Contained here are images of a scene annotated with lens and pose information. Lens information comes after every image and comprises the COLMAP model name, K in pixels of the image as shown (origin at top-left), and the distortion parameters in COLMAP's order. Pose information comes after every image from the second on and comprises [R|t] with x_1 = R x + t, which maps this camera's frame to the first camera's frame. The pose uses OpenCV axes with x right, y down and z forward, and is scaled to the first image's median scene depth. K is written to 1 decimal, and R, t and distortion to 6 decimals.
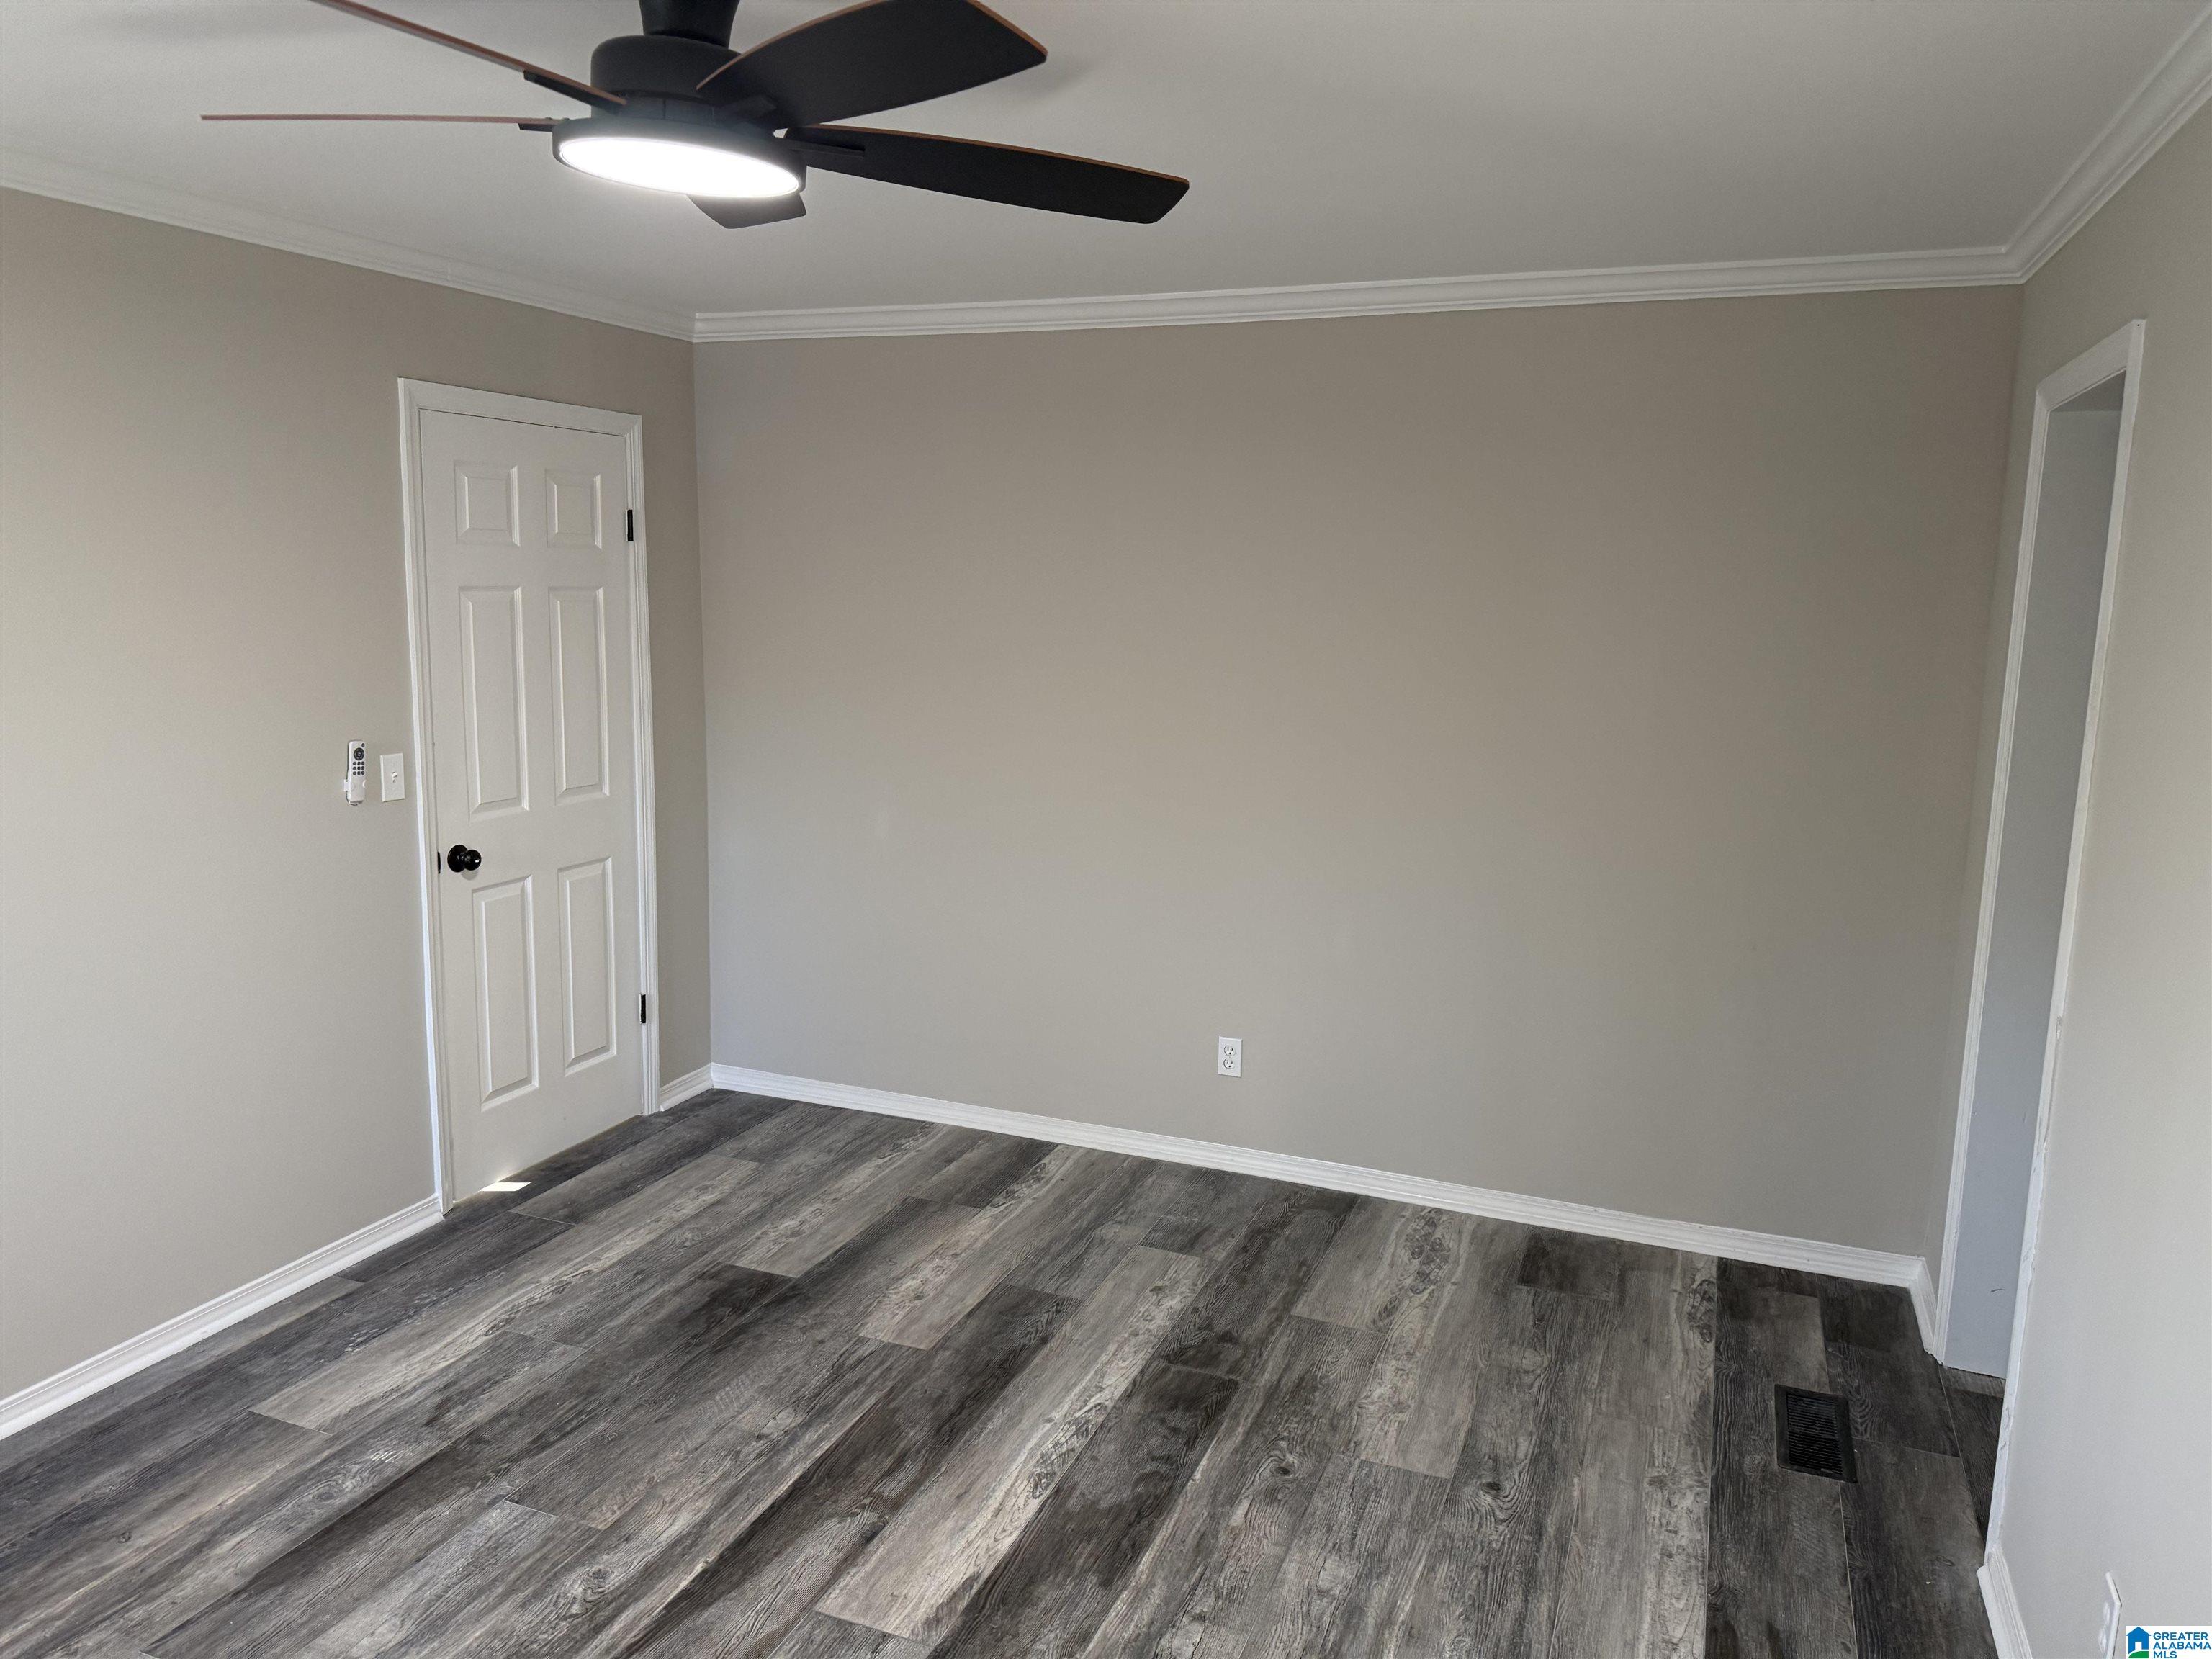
lens RADIAL K [[1562.3, 0, 1100.0], [0, 1562.3, 826.7], [0, 0, 1]] dist [0.055092, -0.057869]
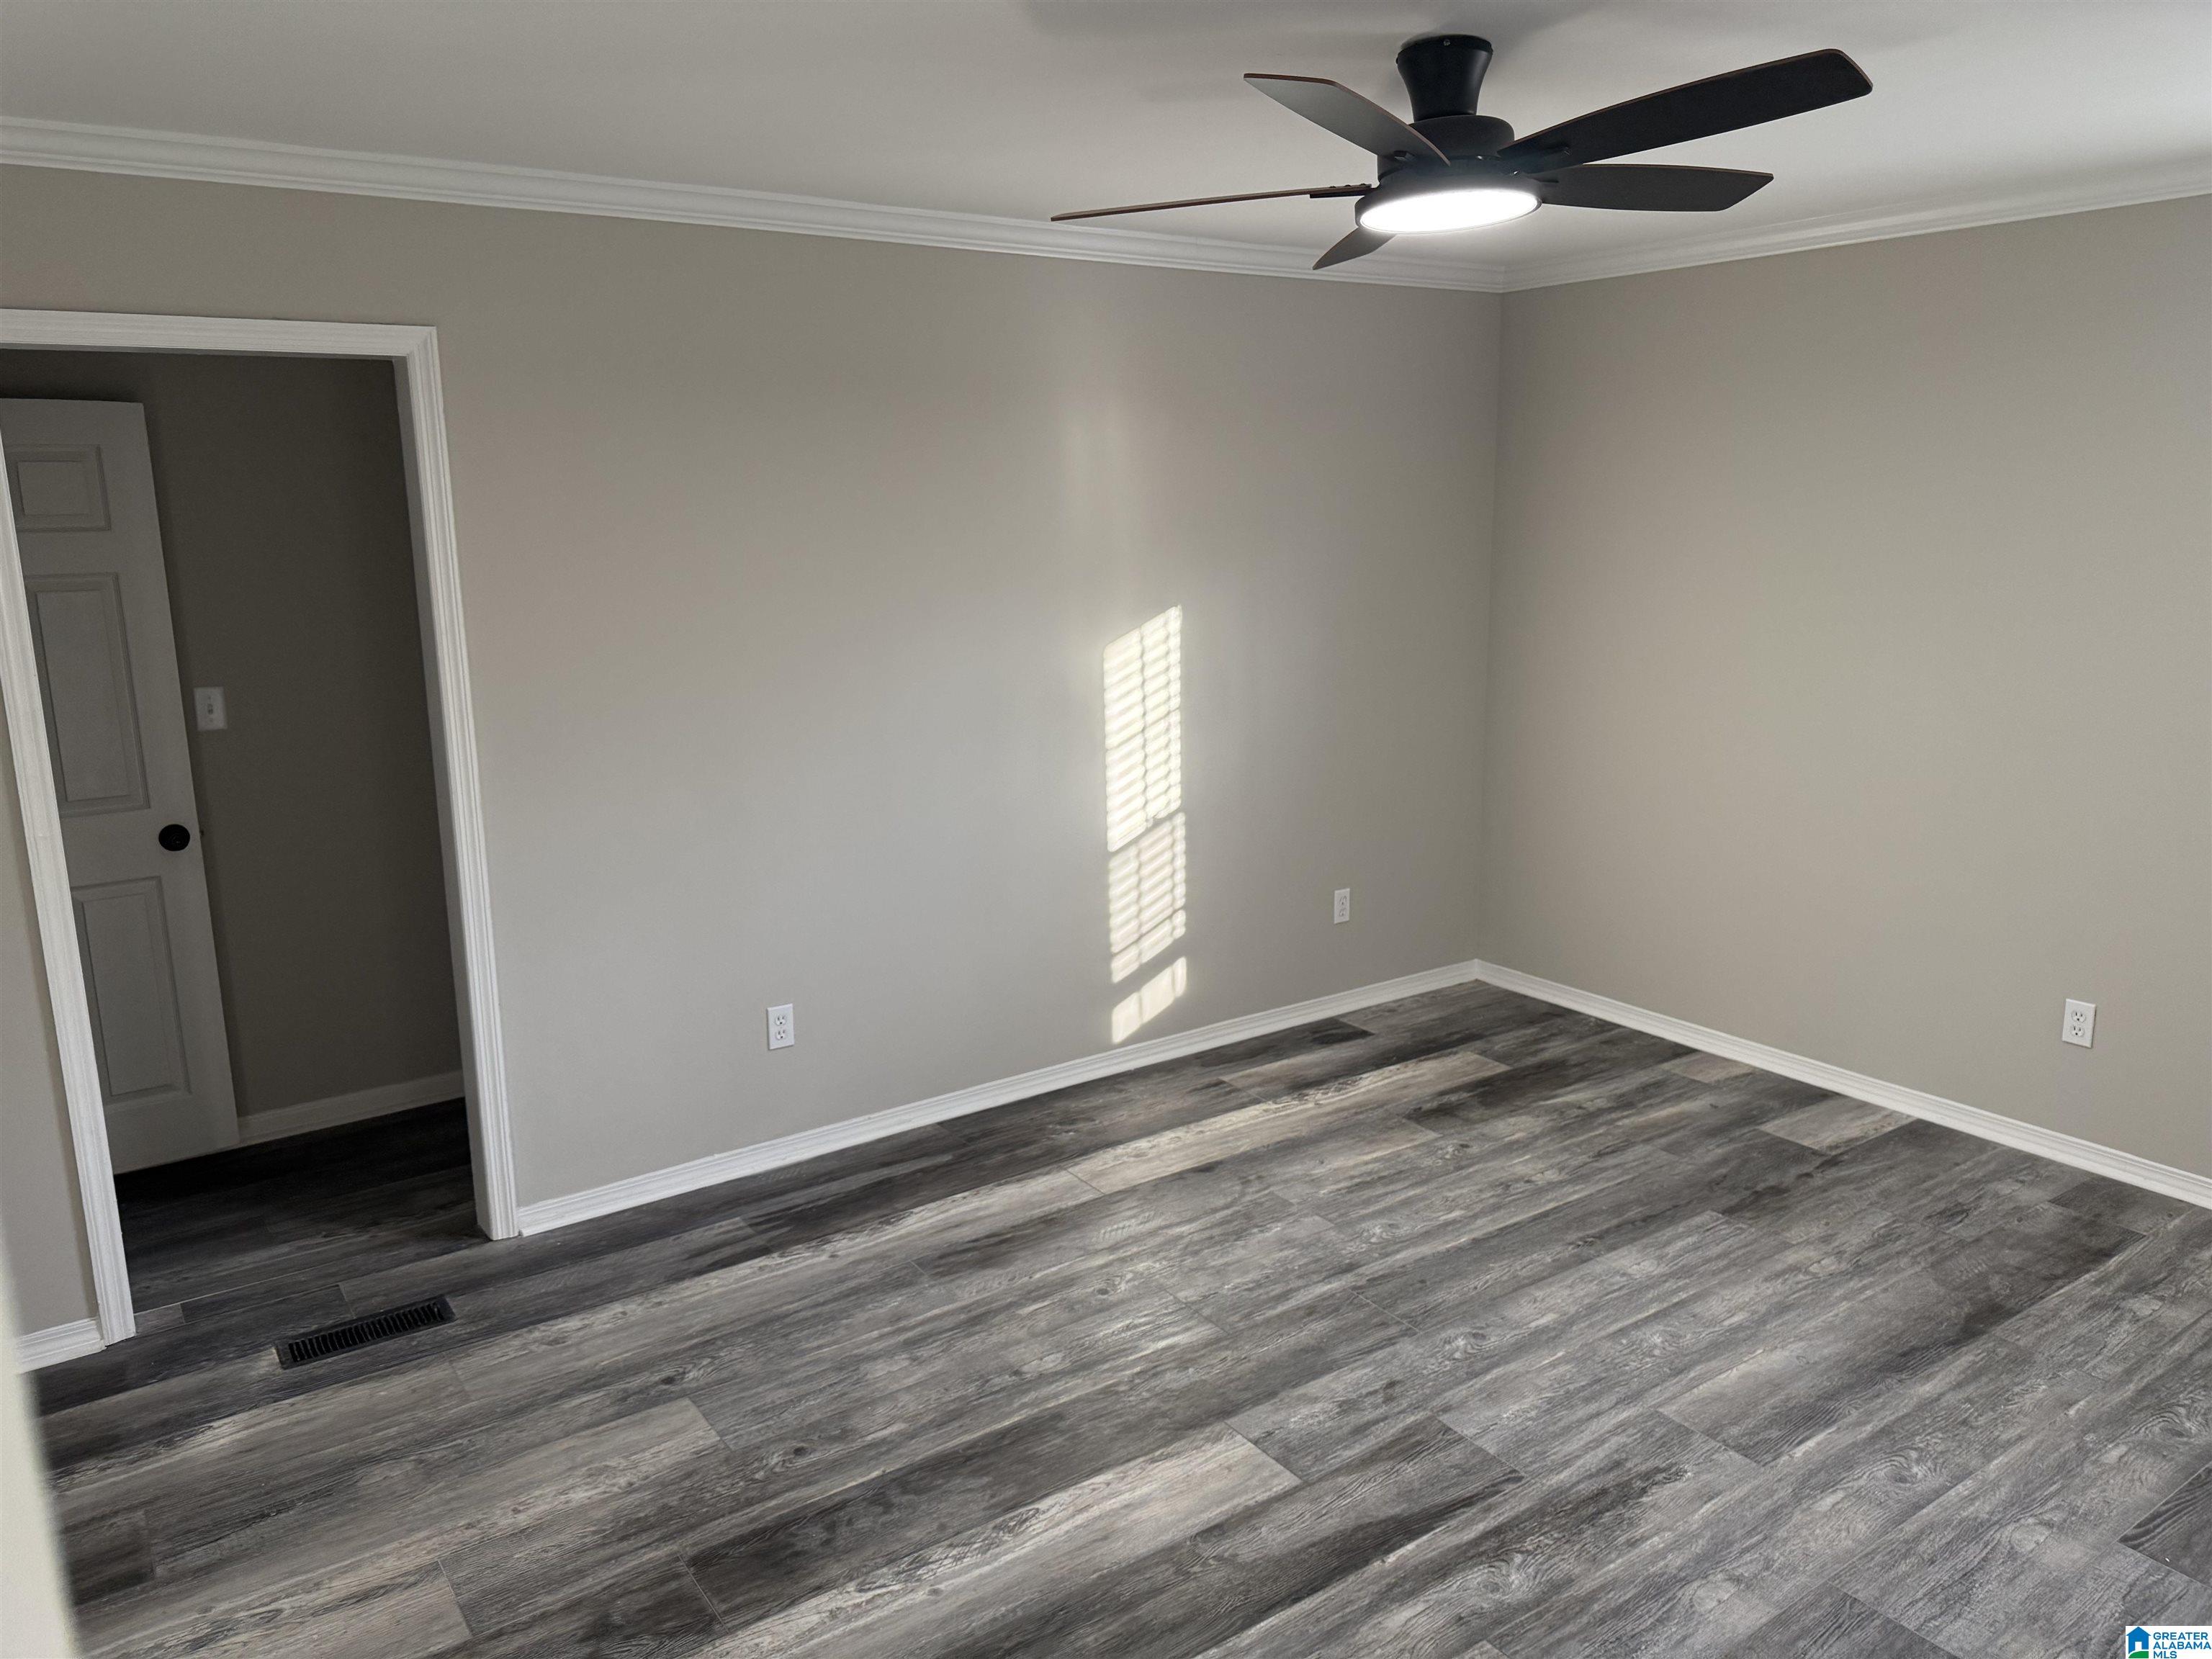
lens RADIAL K [[1562.3, 0, 1101.5], [0, 1562.3, 825.7], [0, 0, 1]] dist [0.055092, -0.057869]
pose [[-0.834769, -0.118626, 0.537670, -0.542399], [0.092594, 0.932363, 0.349466, -0.285280], [-0.542759, 0.341508, -0.767323, 1.599299]]
